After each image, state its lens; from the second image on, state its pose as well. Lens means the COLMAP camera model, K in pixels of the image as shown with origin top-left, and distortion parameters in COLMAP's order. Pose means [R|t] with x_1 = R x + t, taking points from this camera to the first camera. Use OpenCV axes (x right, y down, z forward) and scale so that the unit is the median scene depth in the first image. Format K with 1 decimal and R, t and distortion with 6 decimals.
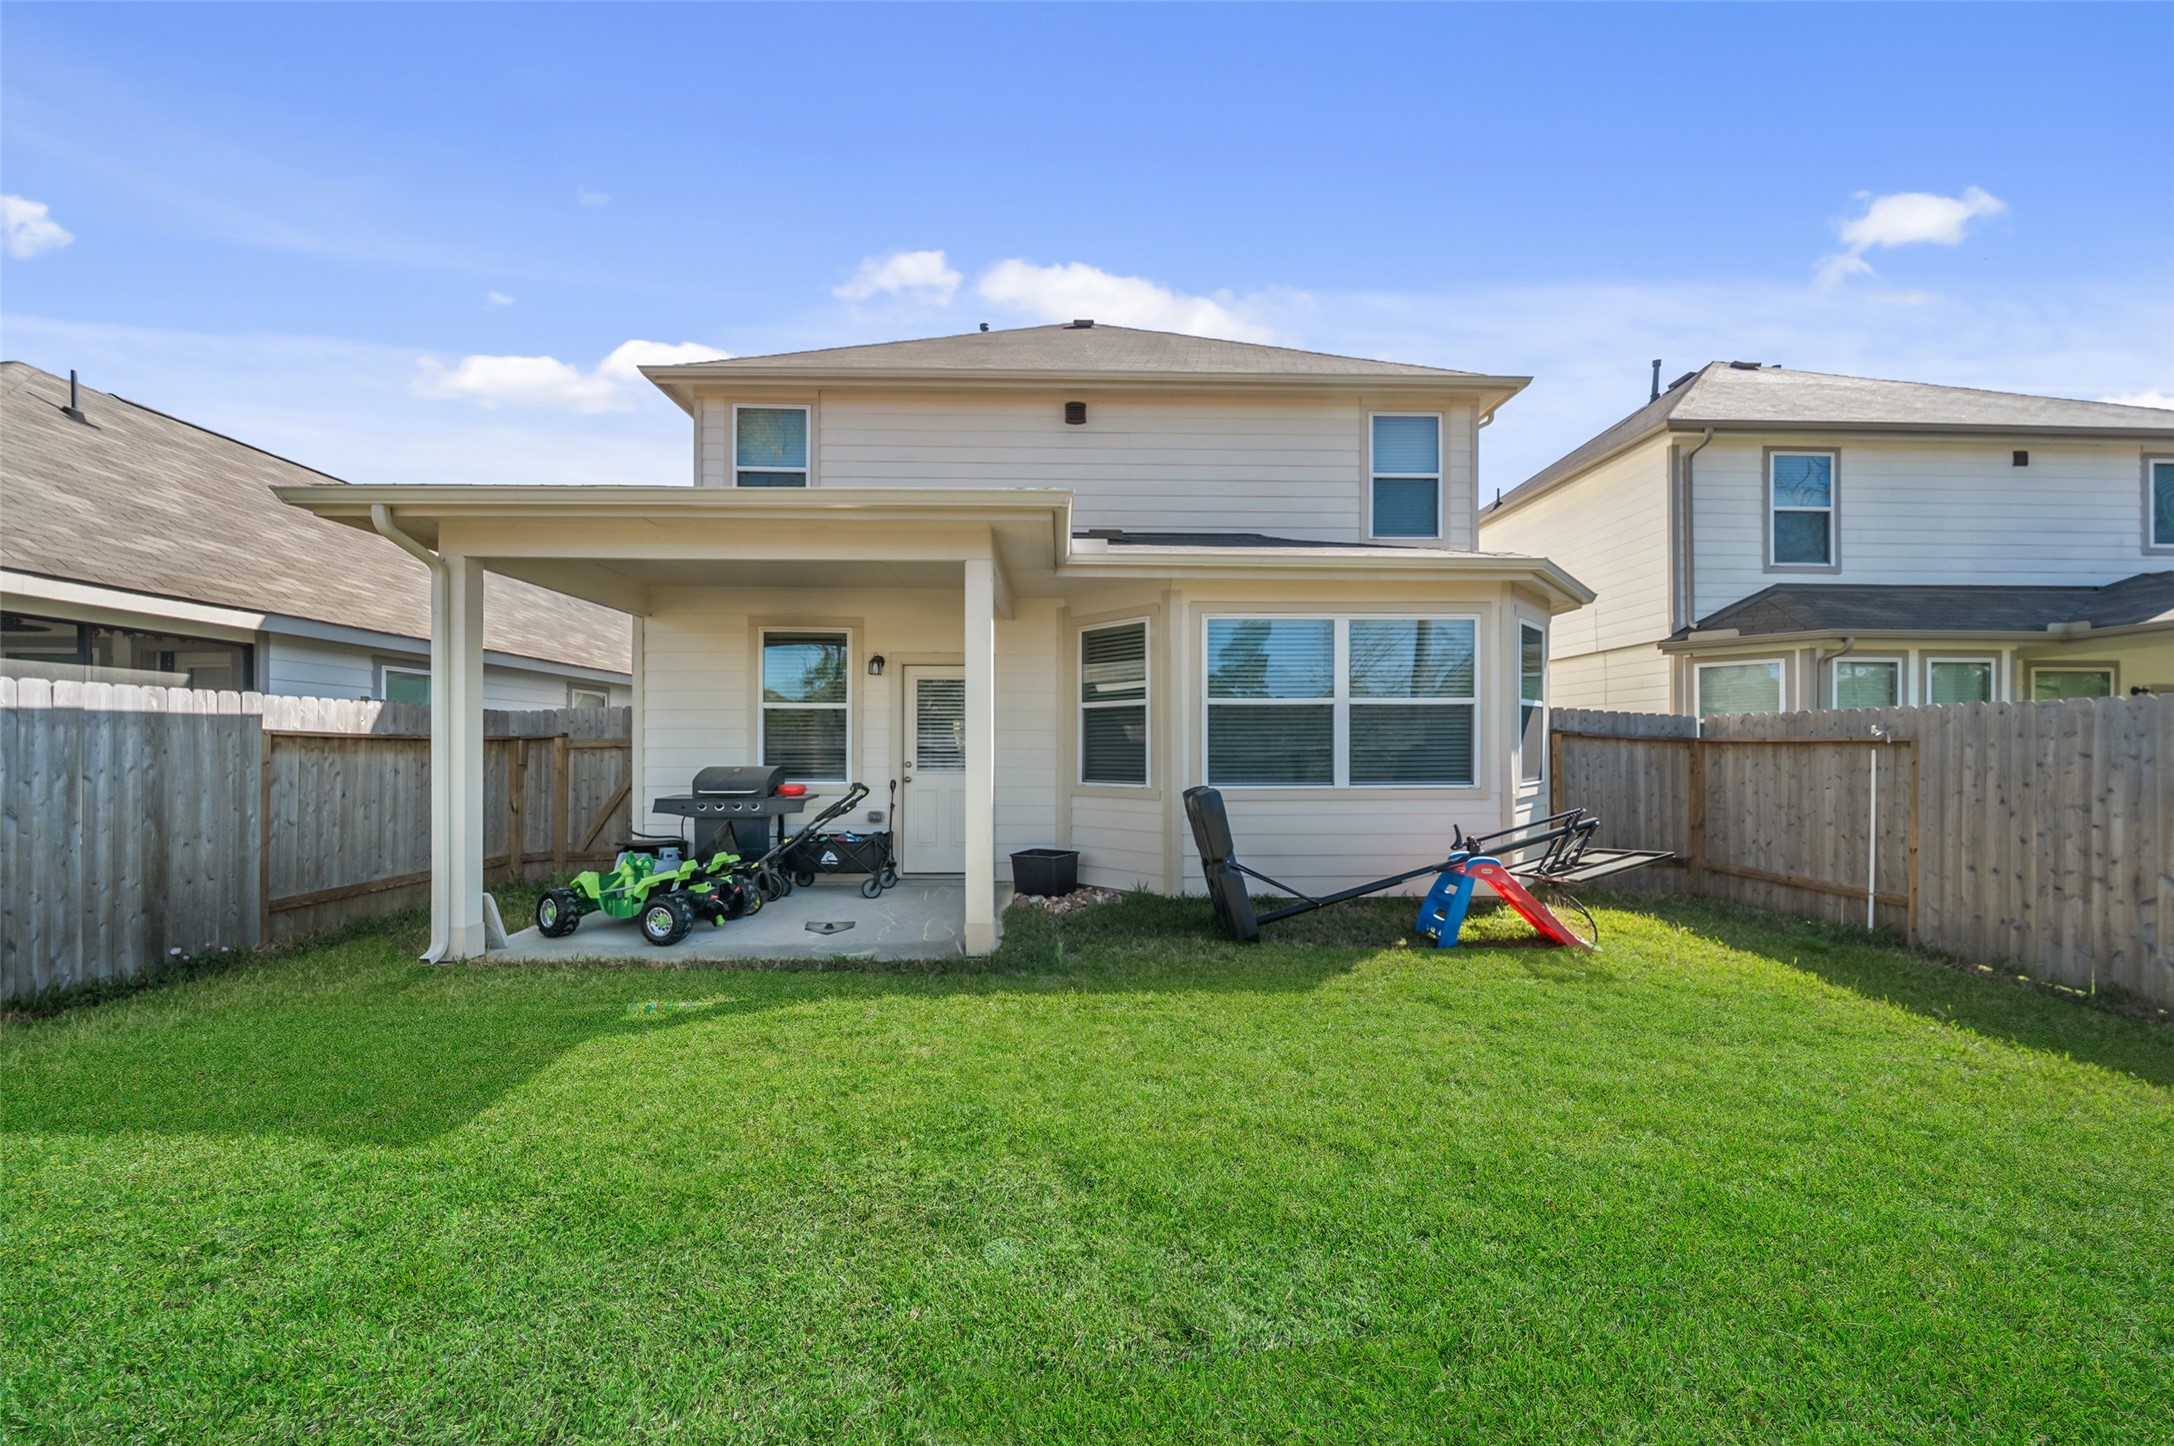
lens RADIAL K [[777.9, 0, 1089.4], [0, 777.9, 740.0], [0, 0, 1]] dist [-0.000890, 0.000018]
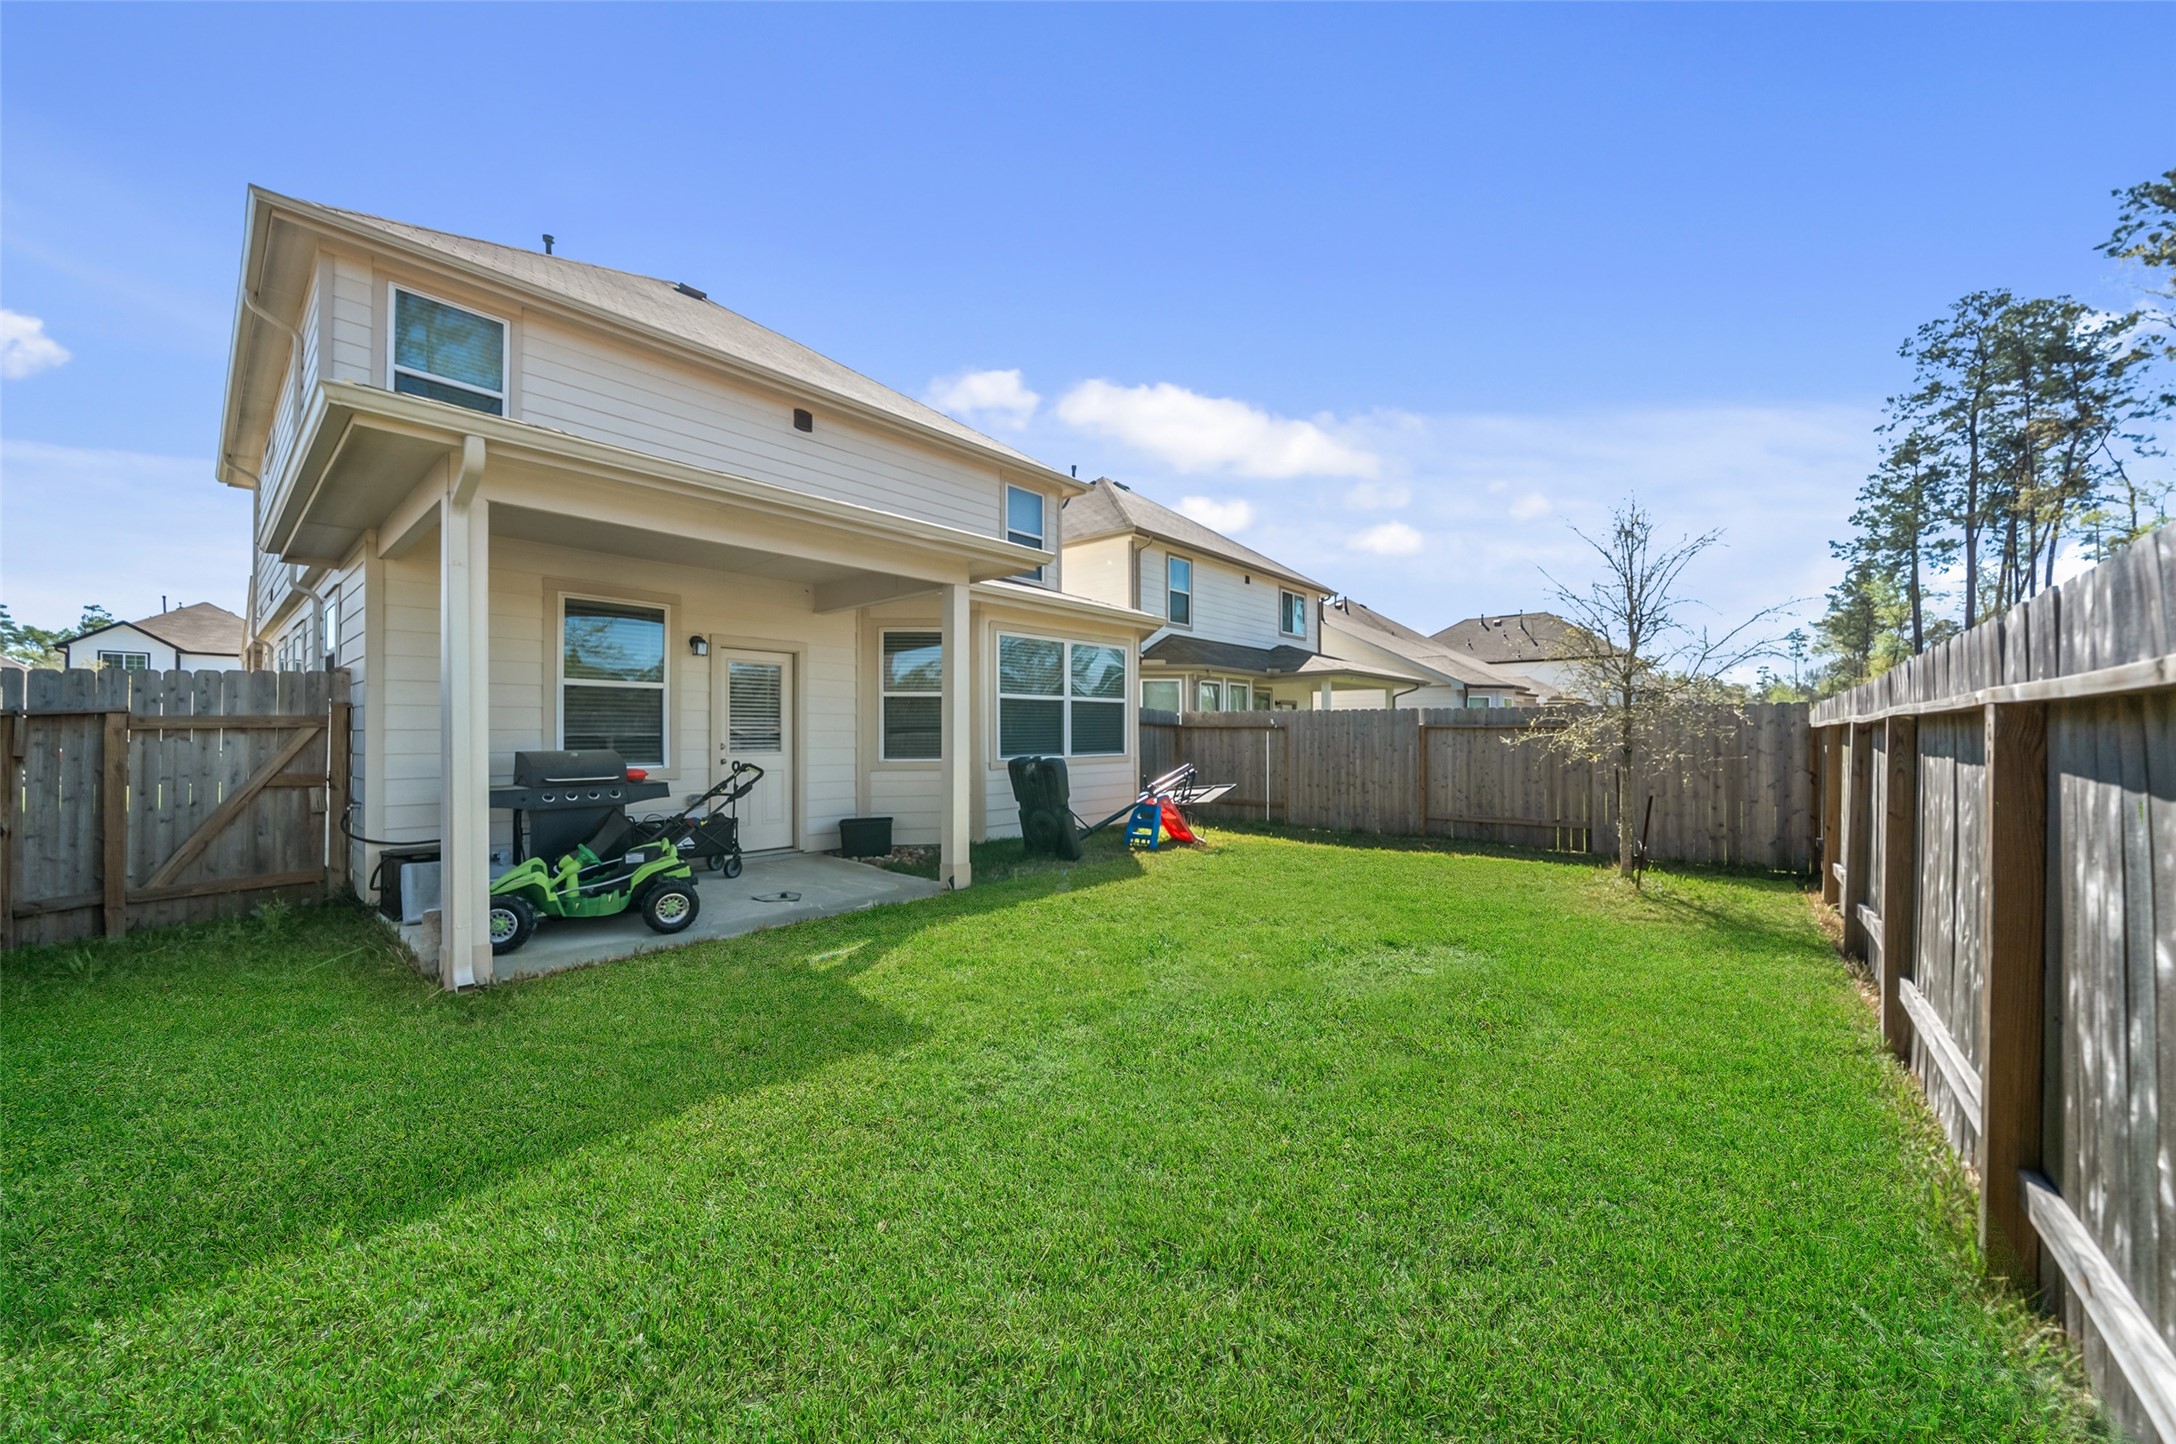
lens RADIAL K [[778.6, 0, 1077.8], [0, 778.6, 724.8], [0, 0, 1]] dist [-0.000890, 0.000018]
pose [[0.687916, 0.006218, 0.725764, -0.657679], [-0.007081, 0.999973, -0.001856, 0.002252], [-0.725756, -0.003862, 0.687941, -0.027408]]
